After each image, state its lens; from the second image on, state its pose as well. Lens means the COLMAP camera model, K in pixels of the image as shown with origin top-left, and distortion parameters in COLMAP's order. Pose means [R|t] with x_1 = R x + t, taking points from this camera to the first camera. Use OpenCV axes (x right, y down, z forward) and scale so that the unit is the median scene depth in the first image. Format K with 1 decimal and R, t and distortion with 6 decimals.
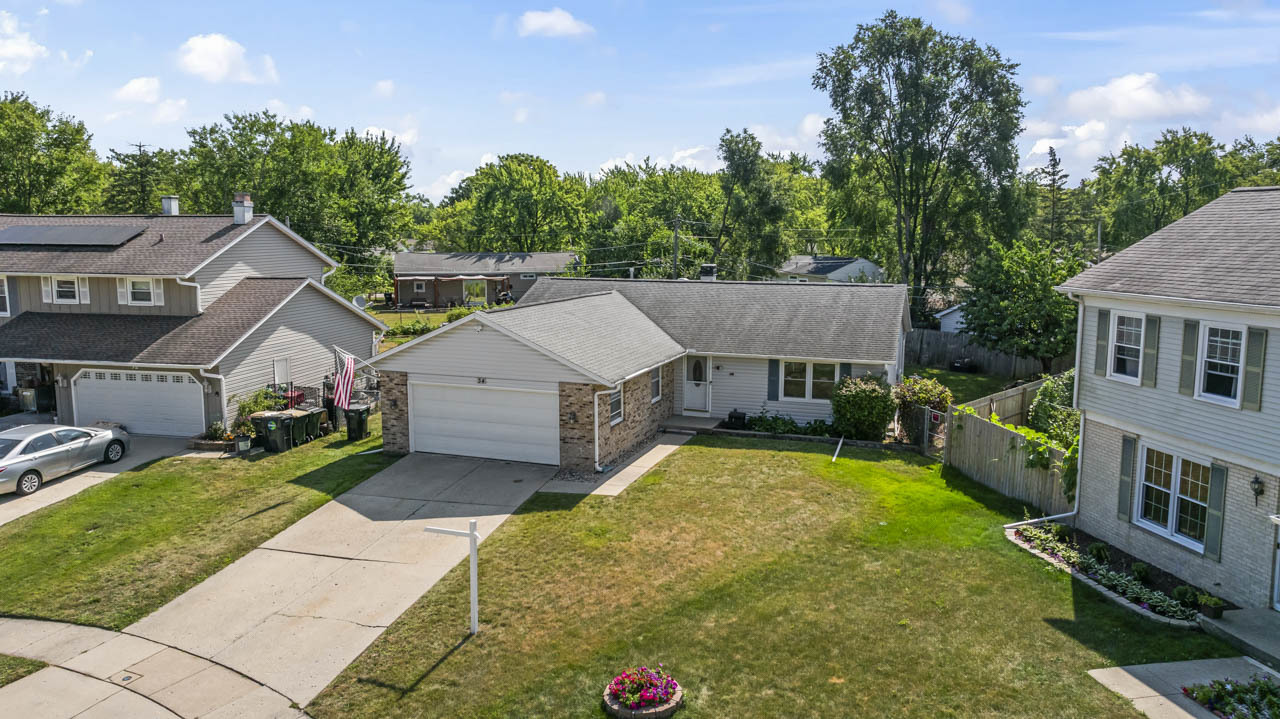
lens RADIAL K [[905.1, 0, 634.0], [0, 905.1, 363.6], [0, 0, 1]] dist [-0.053064, 0.052534]
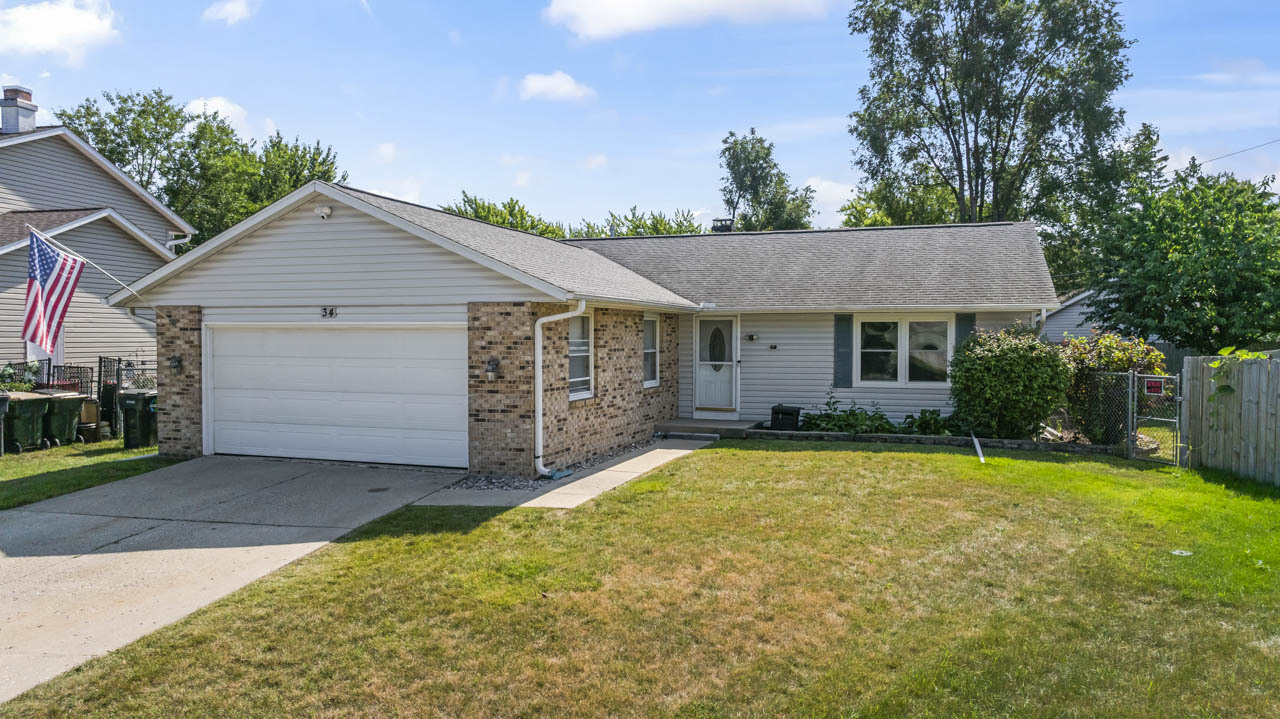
lens RADIAL K [[905.1, 0, 638.6], [0, 905.1, 355.7], [0, 0, 1]] dist [-0.053064, 0.052534]
pose [[0.999798, -0.000661, 0.020087, 0.004595], [0.003188, 0.992027, -0.125981, 0.110077], [-0.019844, 0.126020, 0.991829, 0.456504]]
